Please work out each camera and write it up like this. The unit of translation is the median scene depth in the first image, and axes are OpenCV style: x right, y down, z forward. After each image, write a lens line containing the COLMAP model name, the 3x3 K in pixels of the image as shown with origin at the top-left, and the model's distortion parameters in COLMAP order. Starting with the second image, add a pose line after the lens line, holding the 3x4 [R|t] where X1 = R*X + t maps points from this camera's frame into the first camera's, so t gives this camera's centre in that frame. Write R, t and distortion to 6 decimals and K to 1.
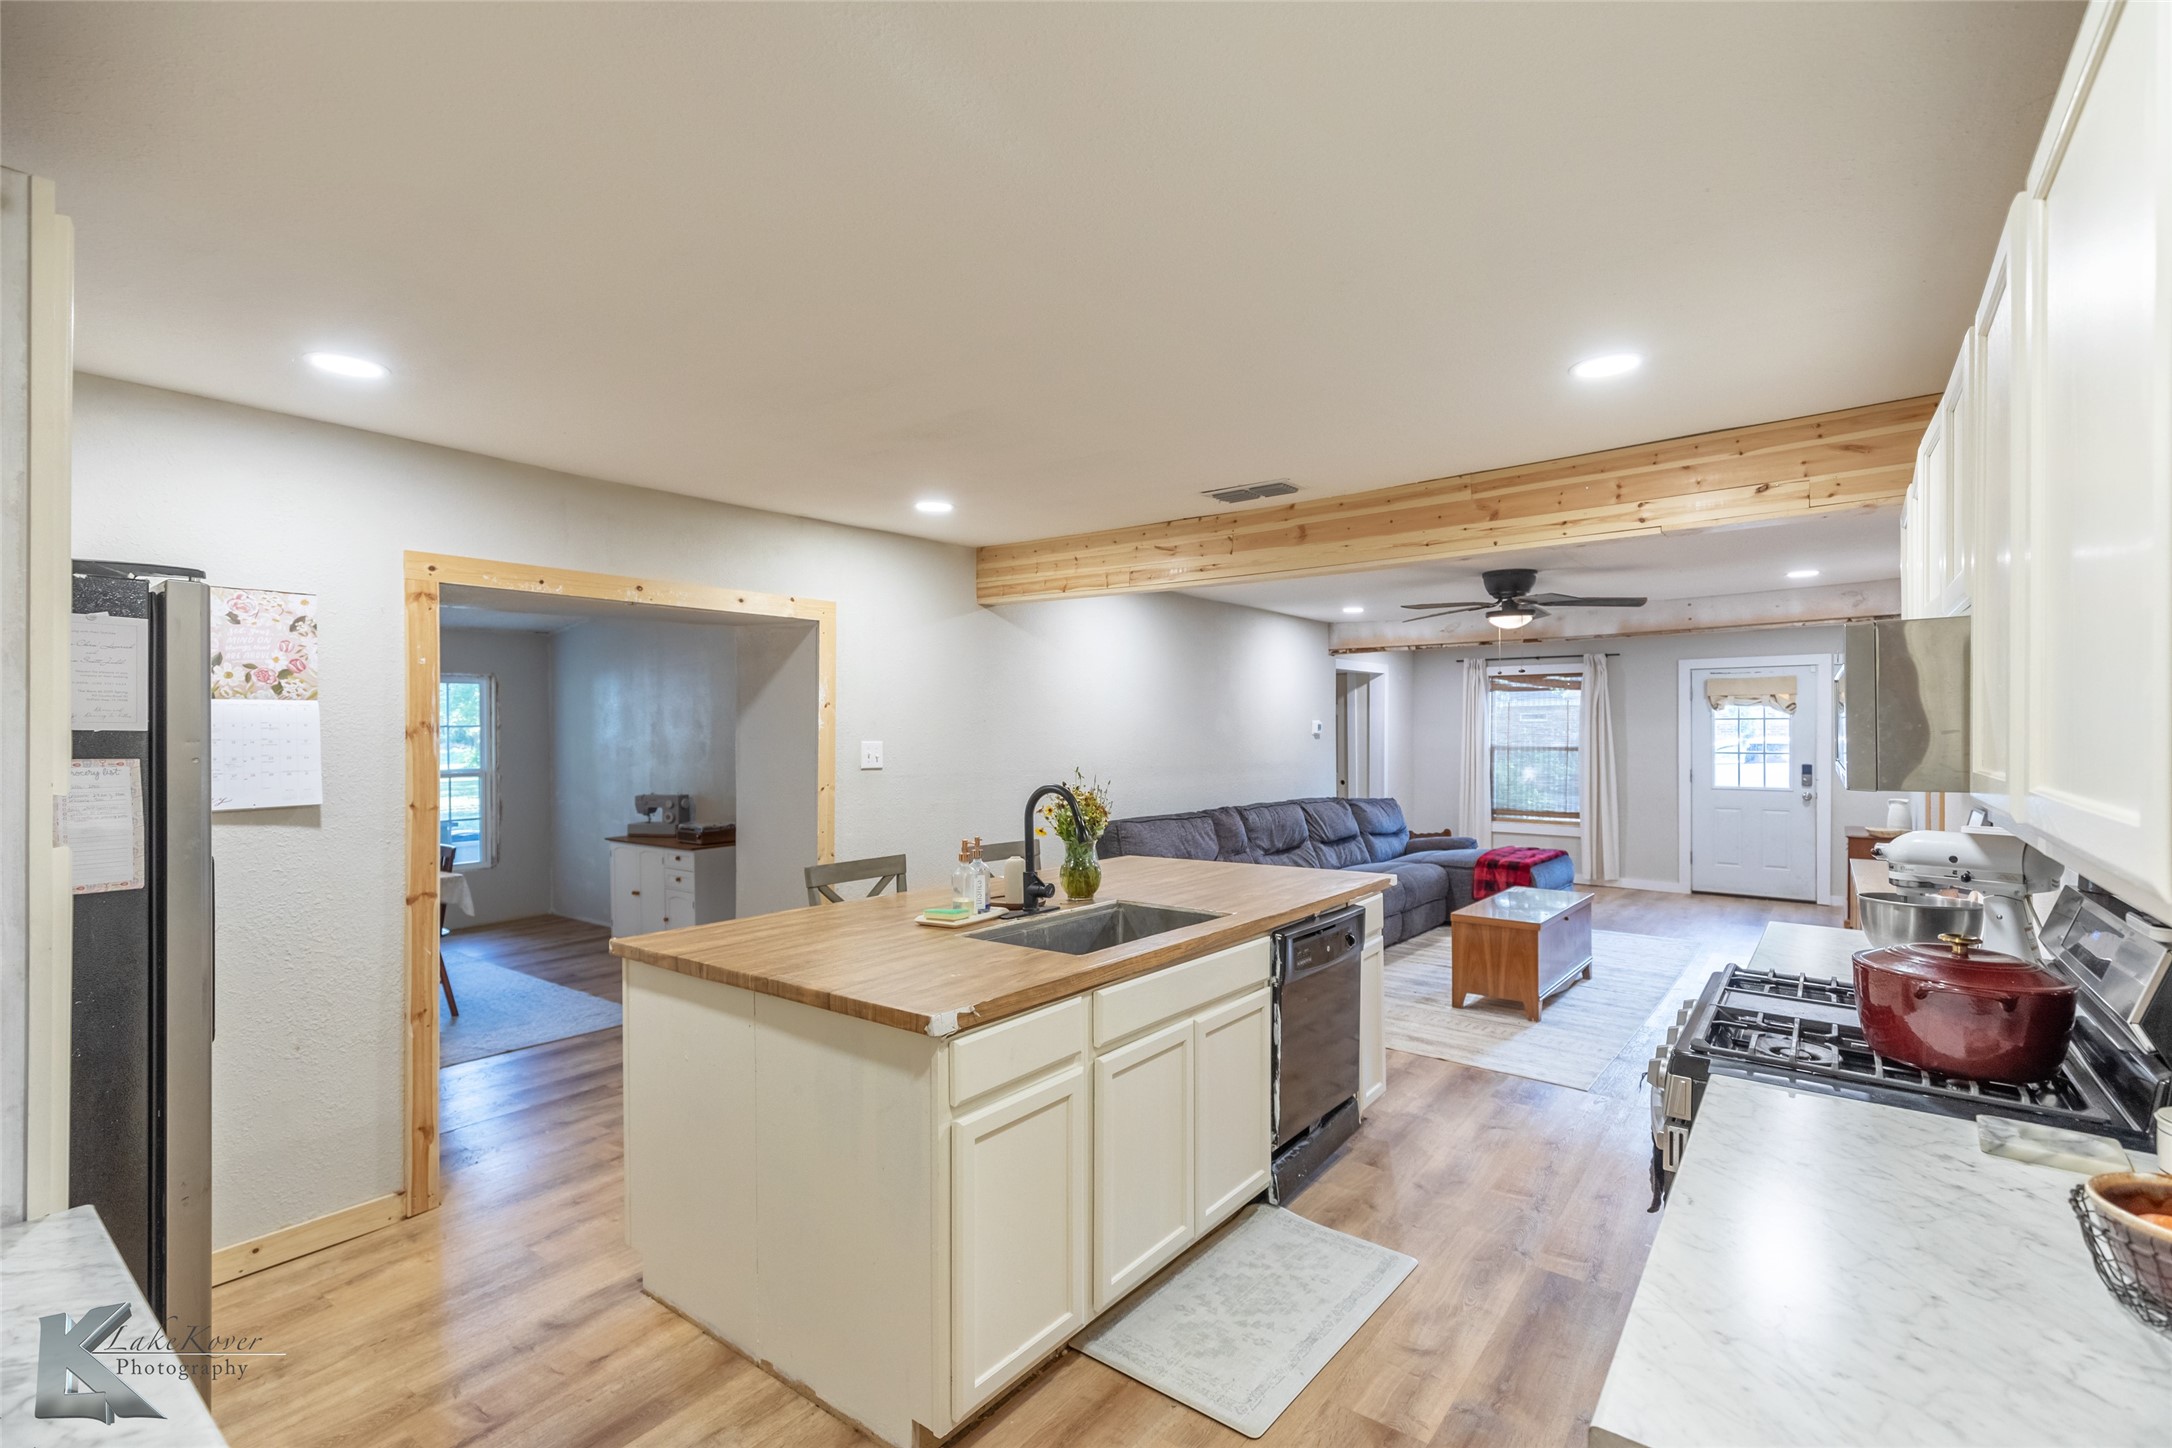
lens RADIAL K [[979.0, 0, 1090.0], [0, 979.0, 731.7], [0, 0, 1]] dist [0.007304, -0.001230]
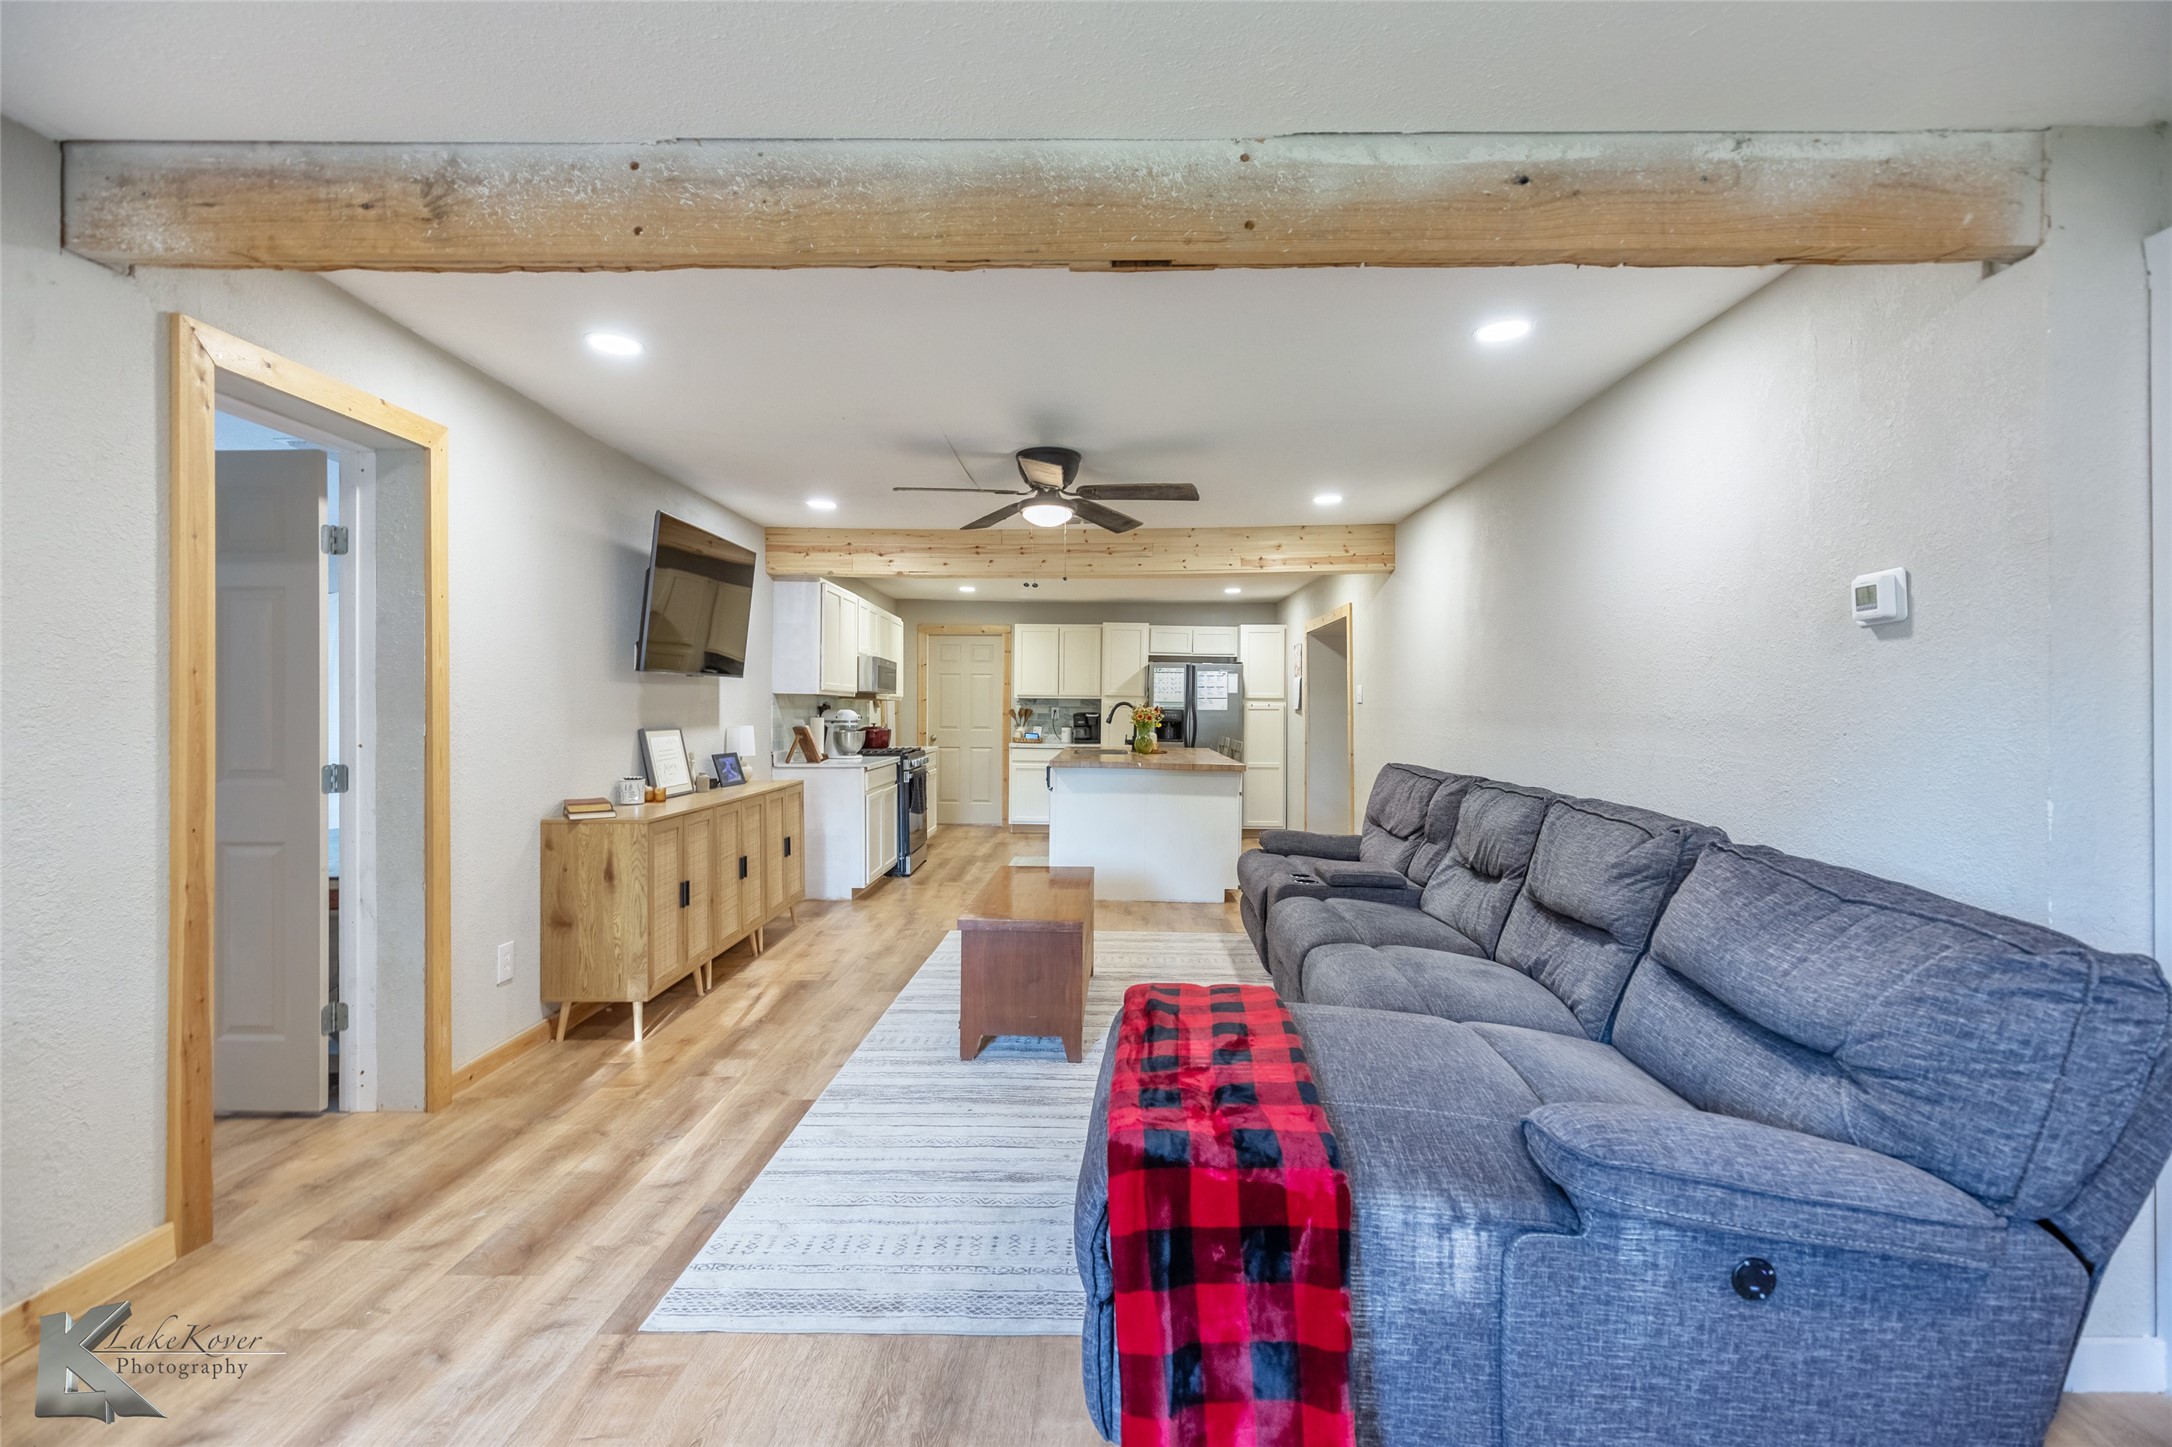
lens RADIAL K [[979.0, 0, 1083.4], [0, 979.0, 711.7], [0, 0, 1]] dist [0.007304, -0.001230]
pose [[-0.808855, -0.001081, -0.588007, 0.692962], [-0.002169, 0.999997, 0.001145, 0.033668], [0.588004, 0.002202, -0.808855, 1.326988]]
